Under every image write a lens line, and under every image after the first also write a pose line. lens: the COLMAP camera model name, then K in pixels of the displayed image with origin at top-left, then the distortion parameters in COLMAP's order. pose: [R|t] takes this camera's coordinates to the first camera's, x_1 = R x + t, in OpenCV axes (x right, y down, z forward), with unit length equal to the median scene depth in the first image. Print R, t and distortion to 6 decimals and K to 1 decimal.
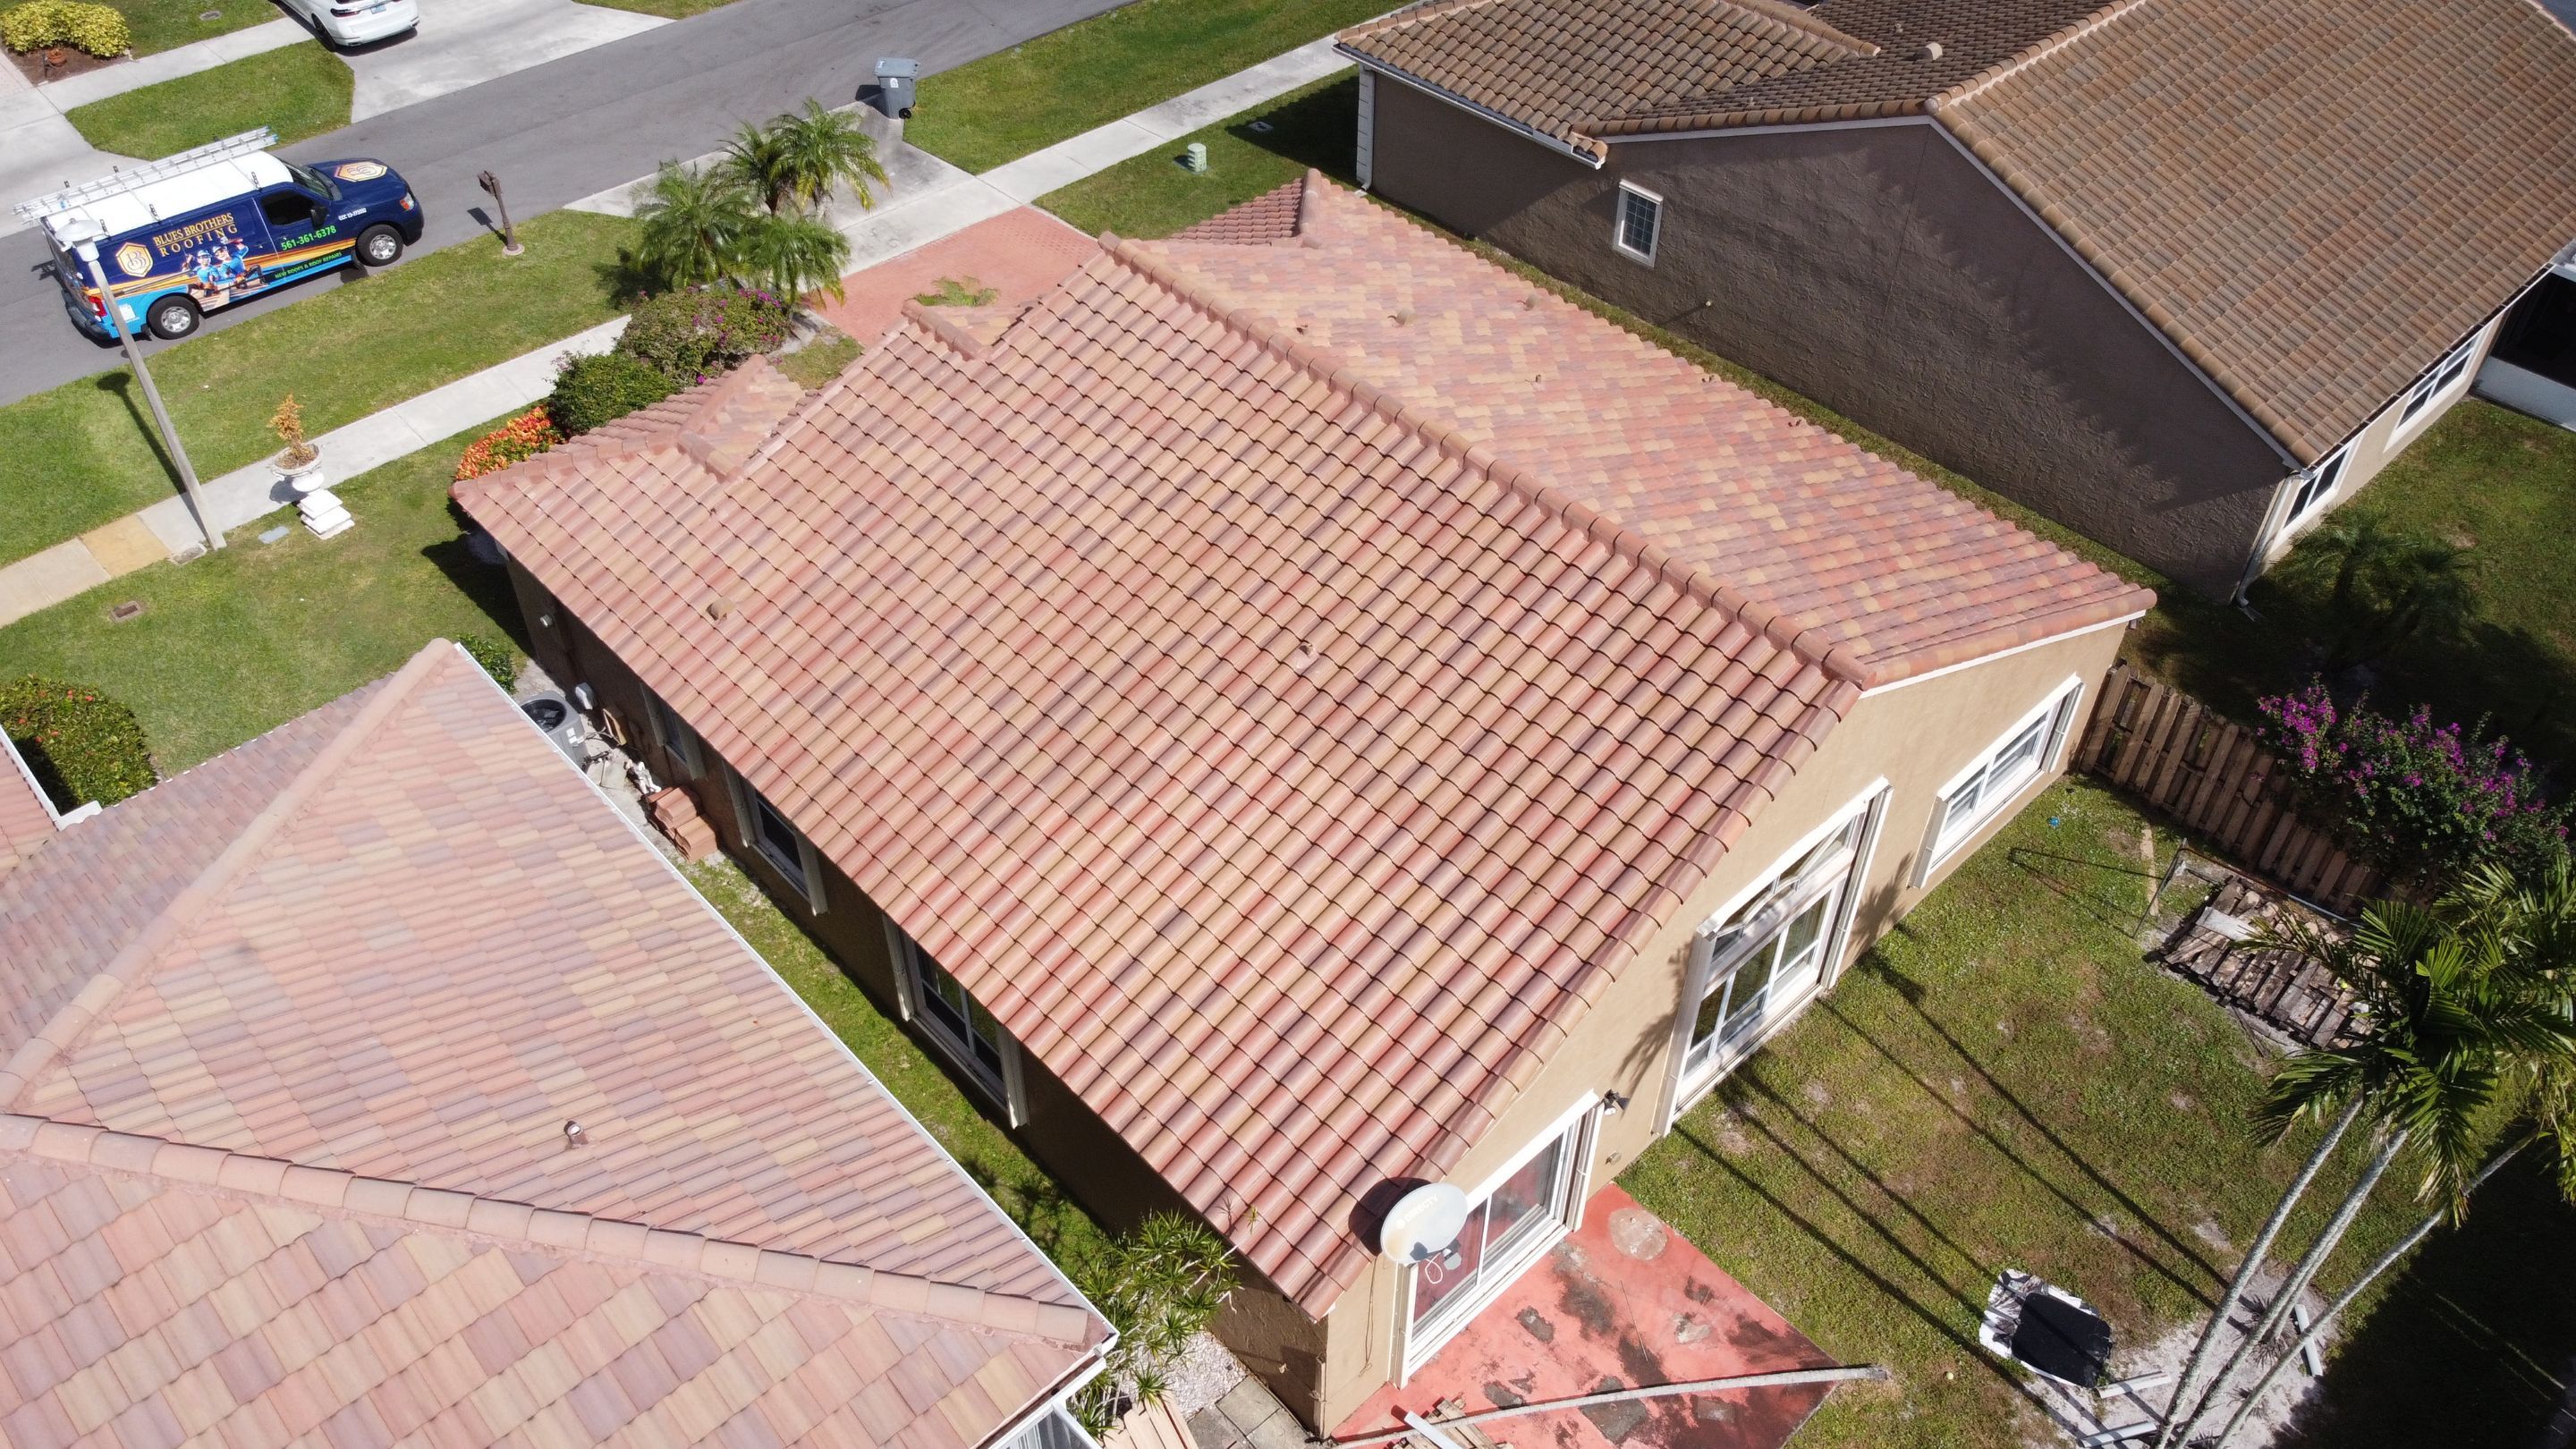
lens RADIAL K [[1939.6, 0, 1279.9], [0, 1939.6, 727.2], [0, 0, 1]] dist [-0.001230, 0.001170]
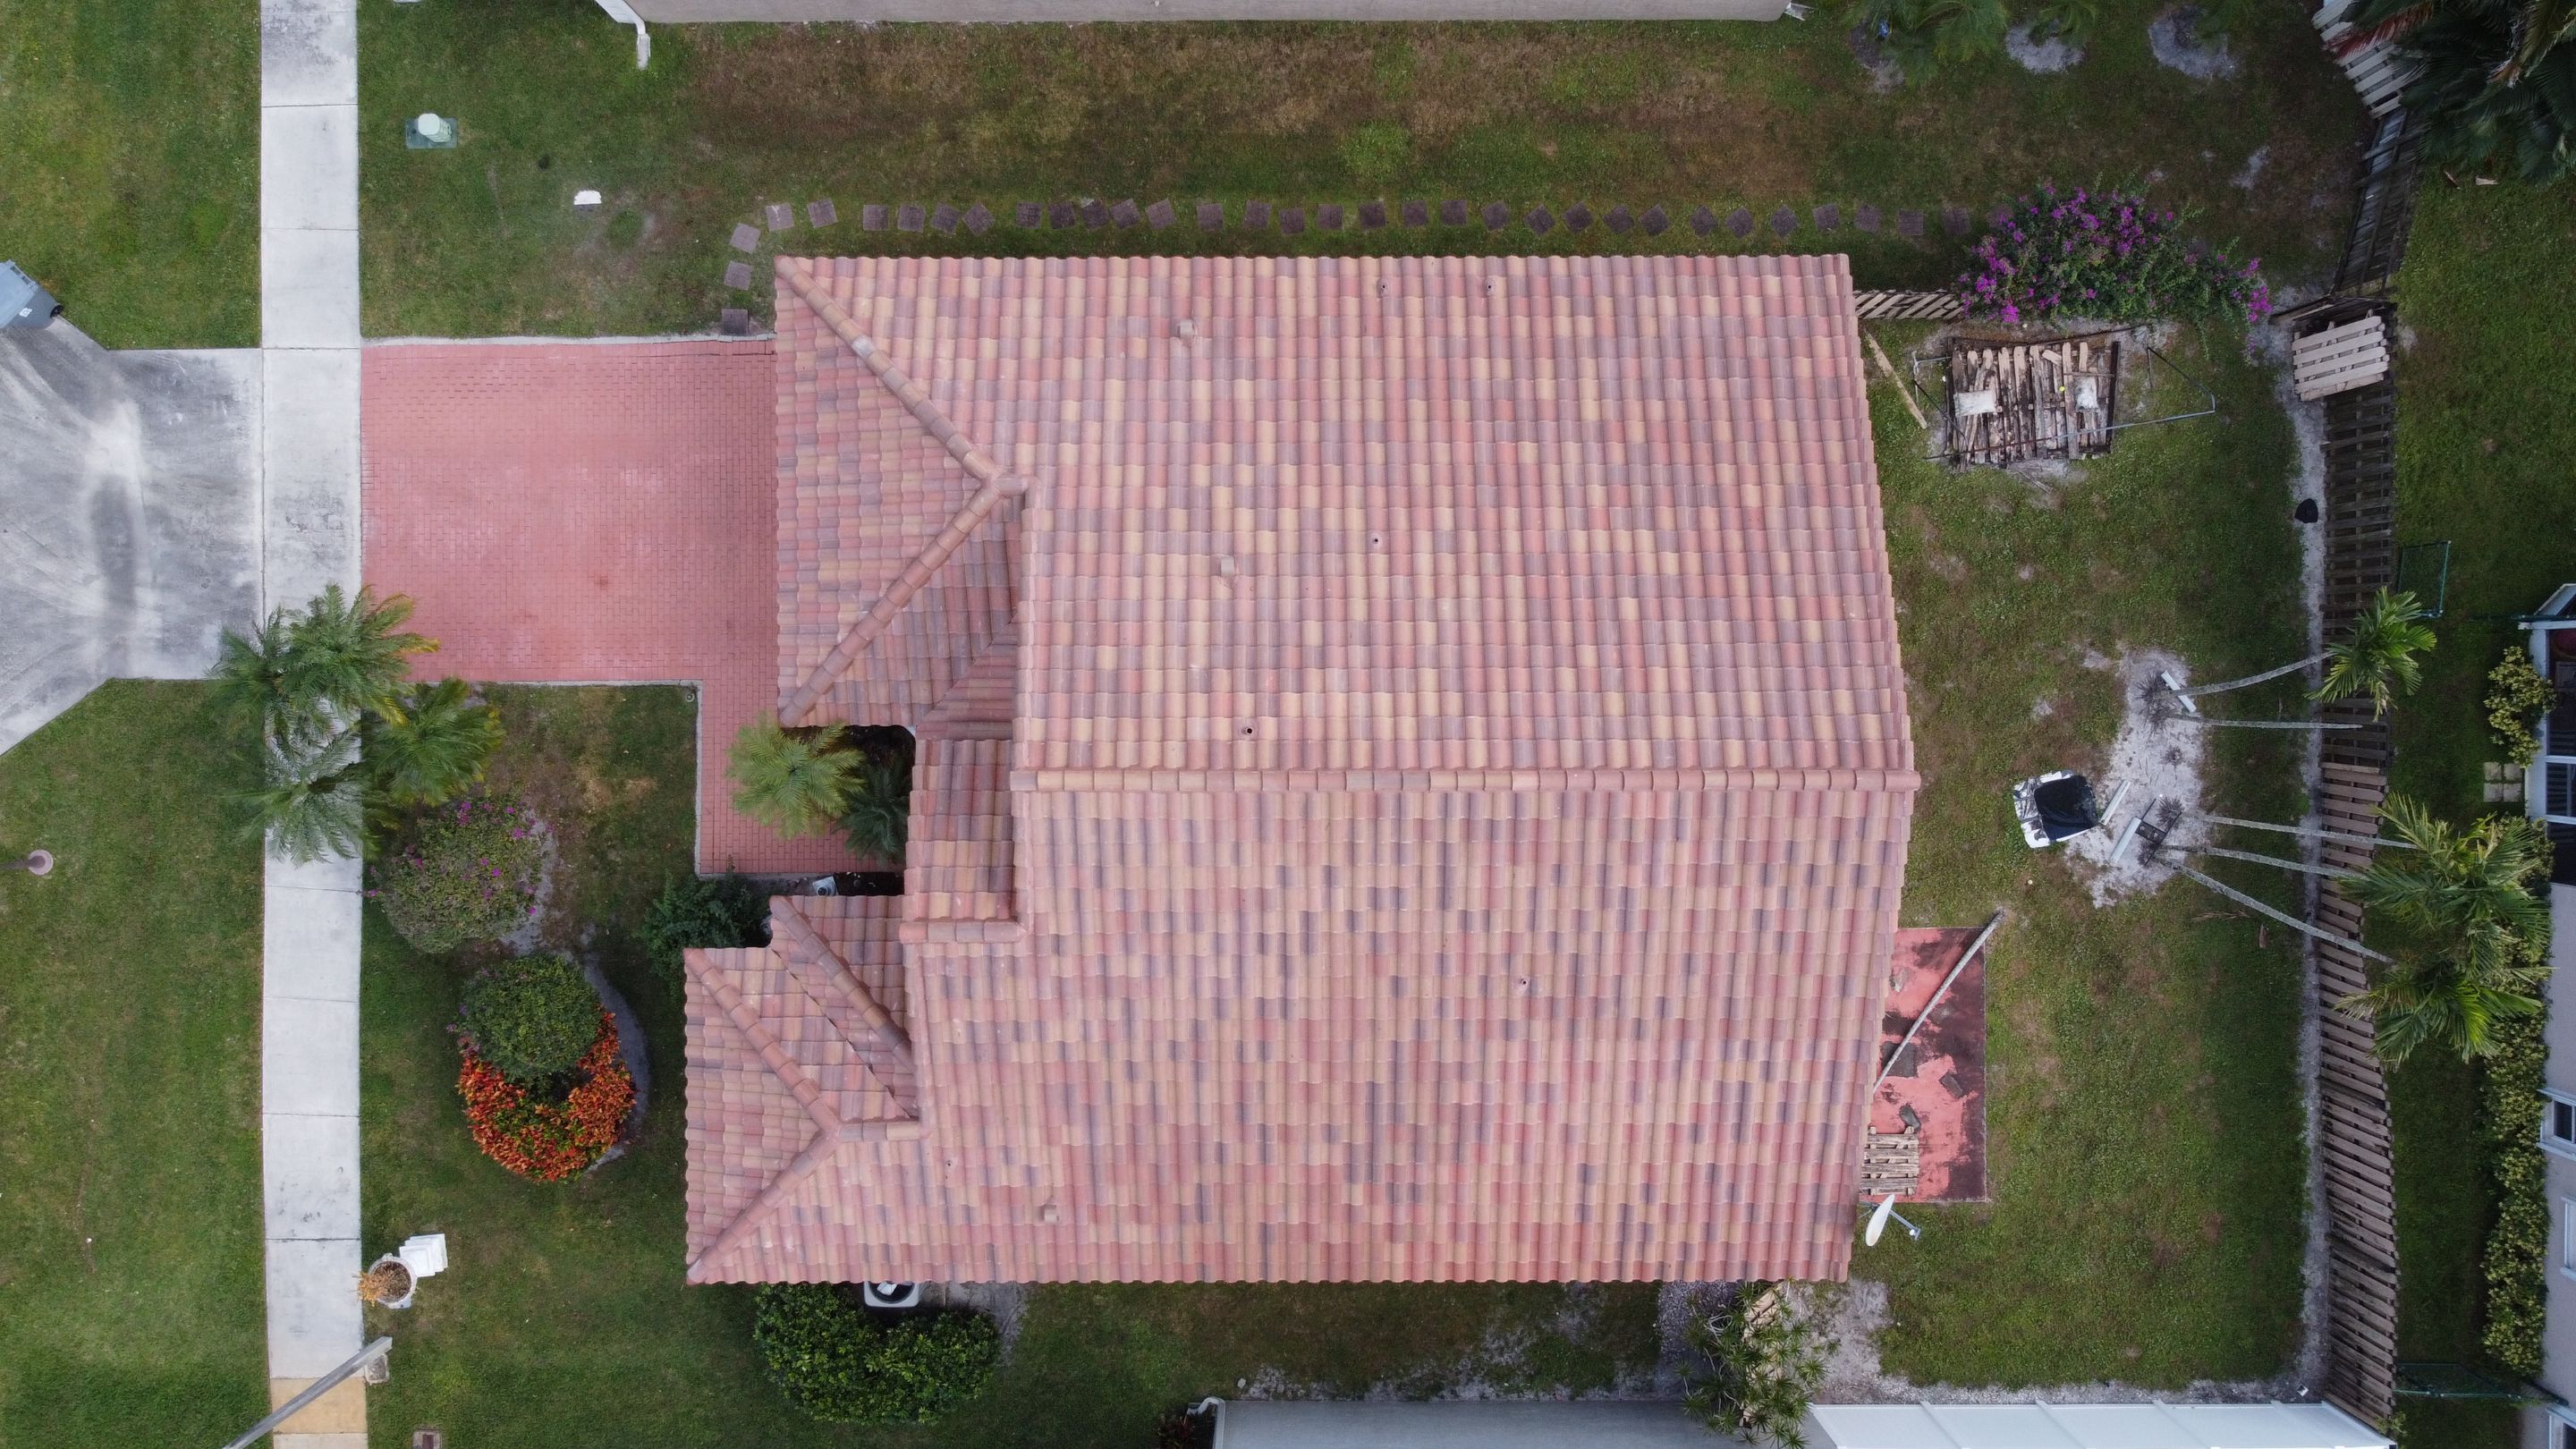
lens RADIAL K [[1936.9, 0, 1288.7], [0, 1936.9, 717.0], [0, 0, 1]] dist [0.008927, -0.006410]
pose [[0.681965, -0.731251, -0.013996, 0.033388], [0.501031, 0.453149, 0.737309, -0.672228], [-0.532815, -0.509831, 0.675411, 0.191546]]
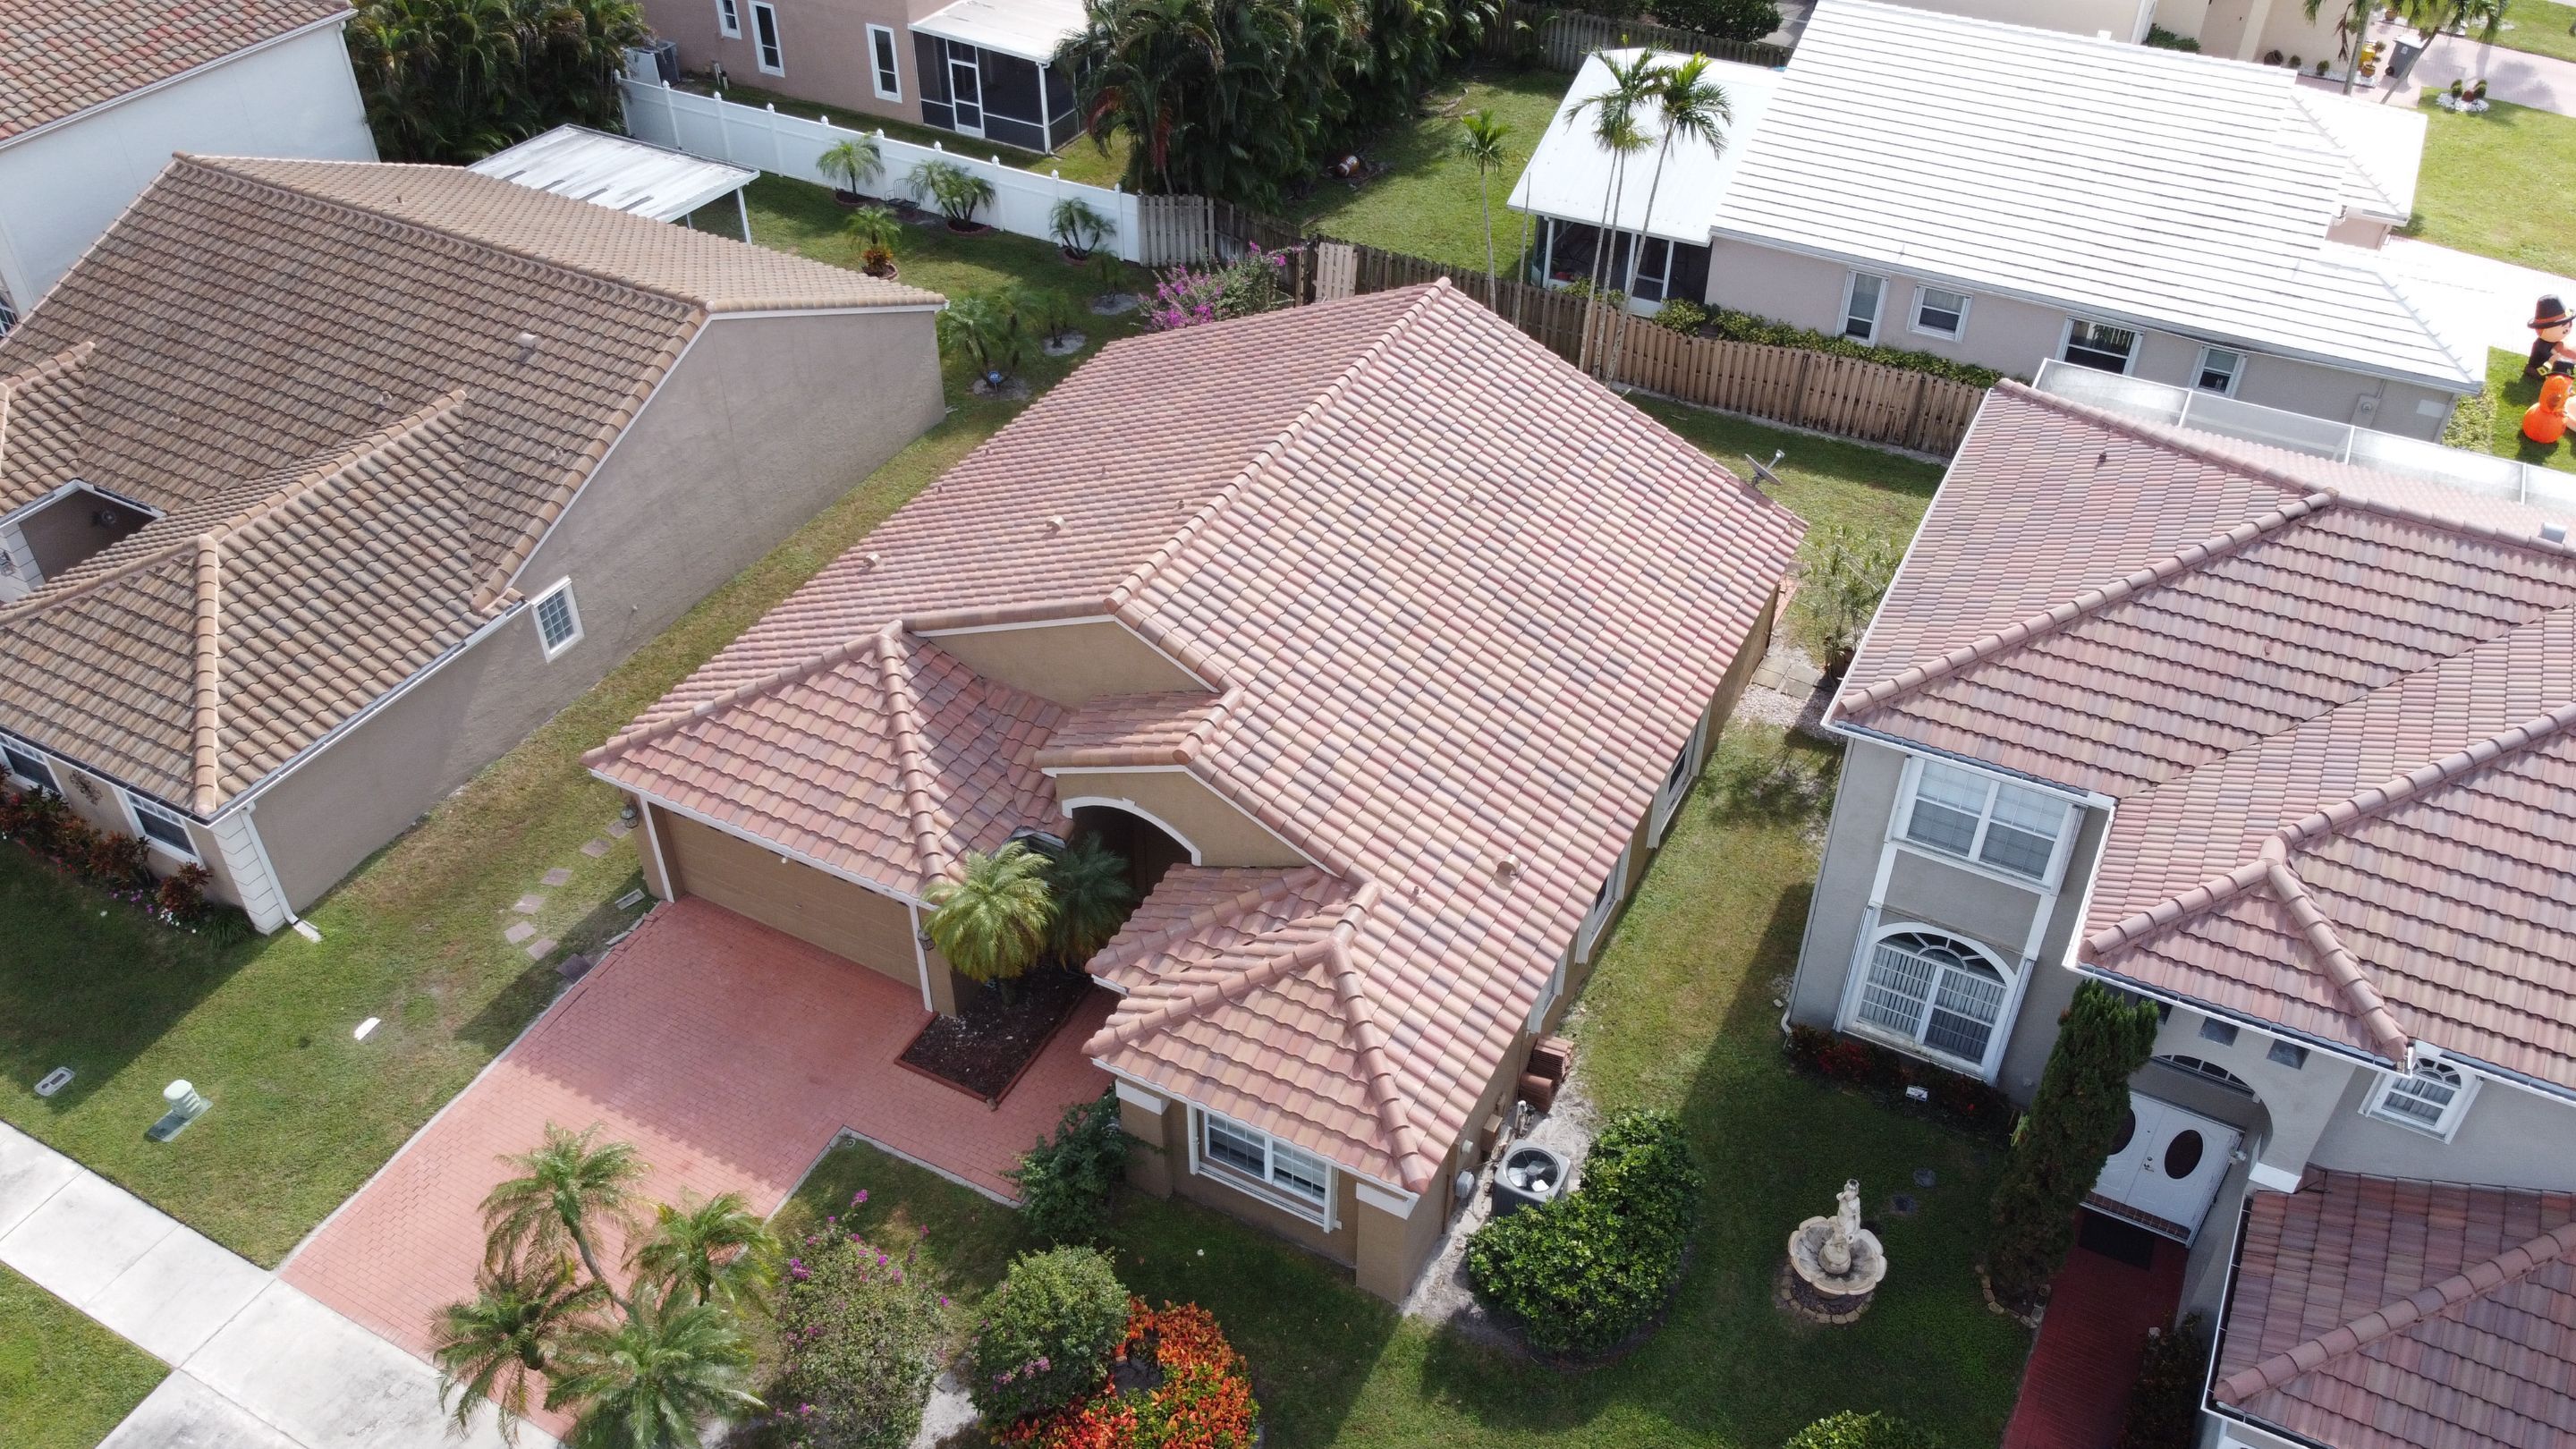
lens RADIAL K [[1936.9, 0, 1288.7], [0, 1936.9, 717.0], [0, 0, 1]] dist [0.008927, -0.006410]
pose [[-0.327303, -0.596227, 0.733066, -0.704683], [0.641747, 0.429170, 0.635589, -0.624829], [-0.693566, 0.678473, 0.242158, 0.507637]]
